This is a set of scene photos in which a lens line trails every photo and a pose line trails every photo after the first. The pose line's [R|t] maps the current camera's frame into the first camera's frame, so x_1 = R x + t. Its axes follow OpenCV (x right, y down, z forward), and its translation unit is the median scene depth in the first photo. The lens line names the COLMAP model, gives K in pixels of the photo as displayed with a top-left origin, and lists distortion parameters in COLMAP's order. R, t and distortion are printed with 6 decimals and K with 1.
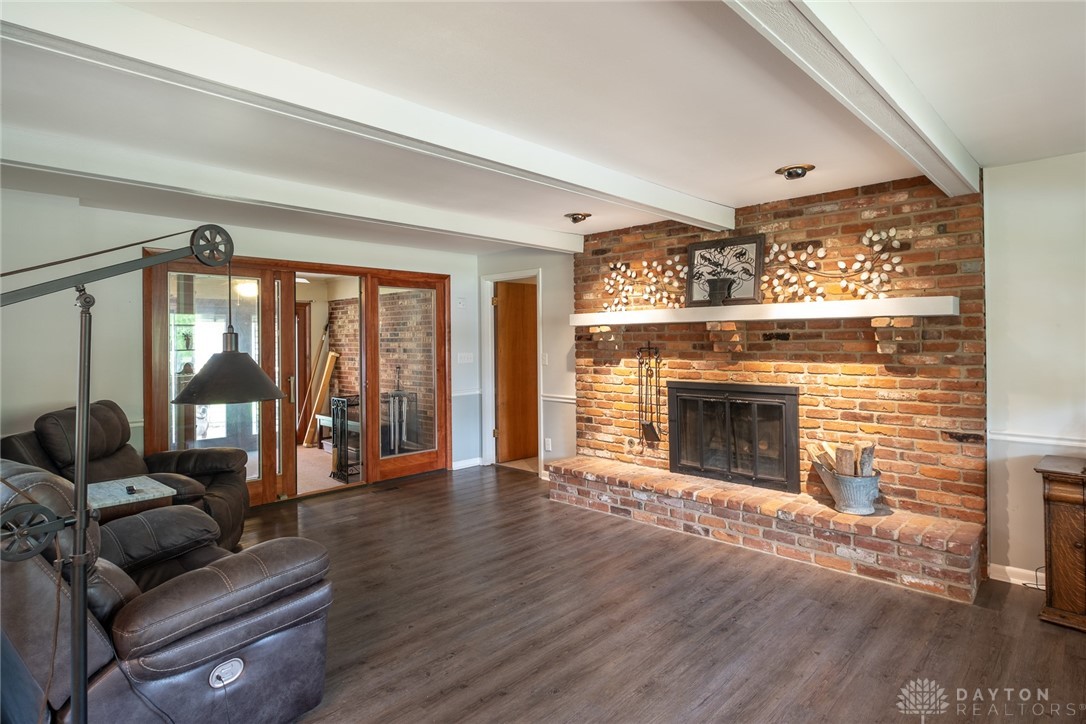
lens RADIAL K [[590.8, 0, 527.7], [0, 590.8, 337.5], [0, 0, 1]] dist [0.002534, -0.000485]
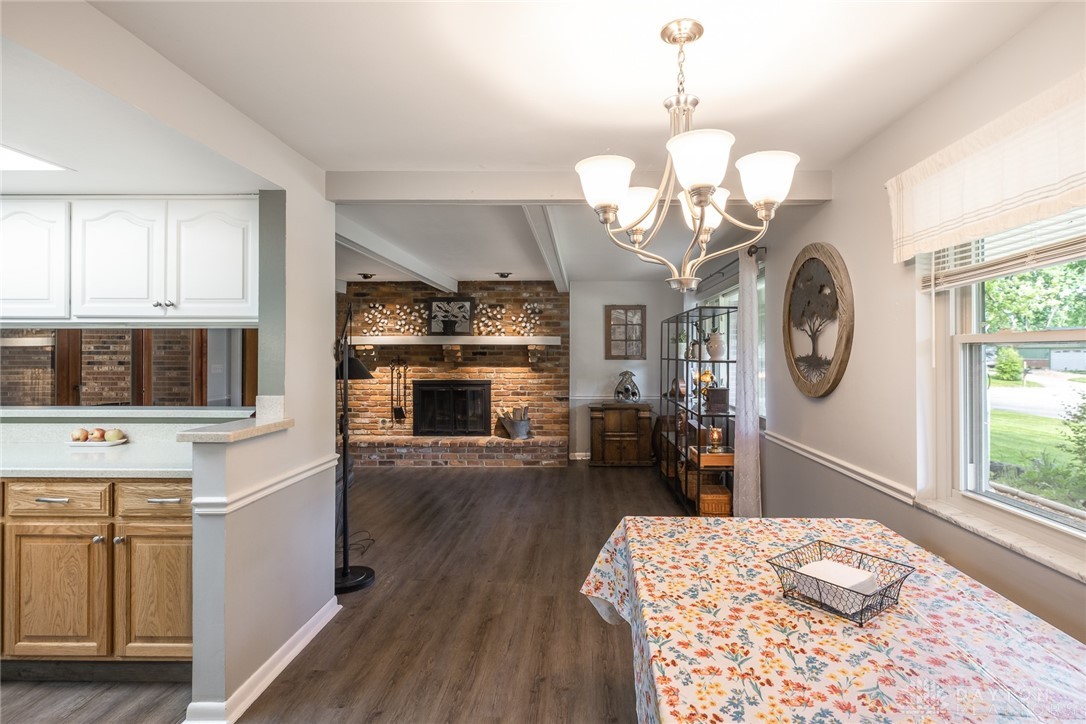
lens RADIAL K [[590.8, 0, 546.1], [0, 590.8, 358.3], [0, 0, 1]] dist [0.002534, -0.000485]
pose [[0.750148, 0.008532, 0.661215, -0.660785], [-0.010660, 0.999943, -0.000810, 0.012632], [-0.661184, -0.006441, 0.750196, -0.538534]]
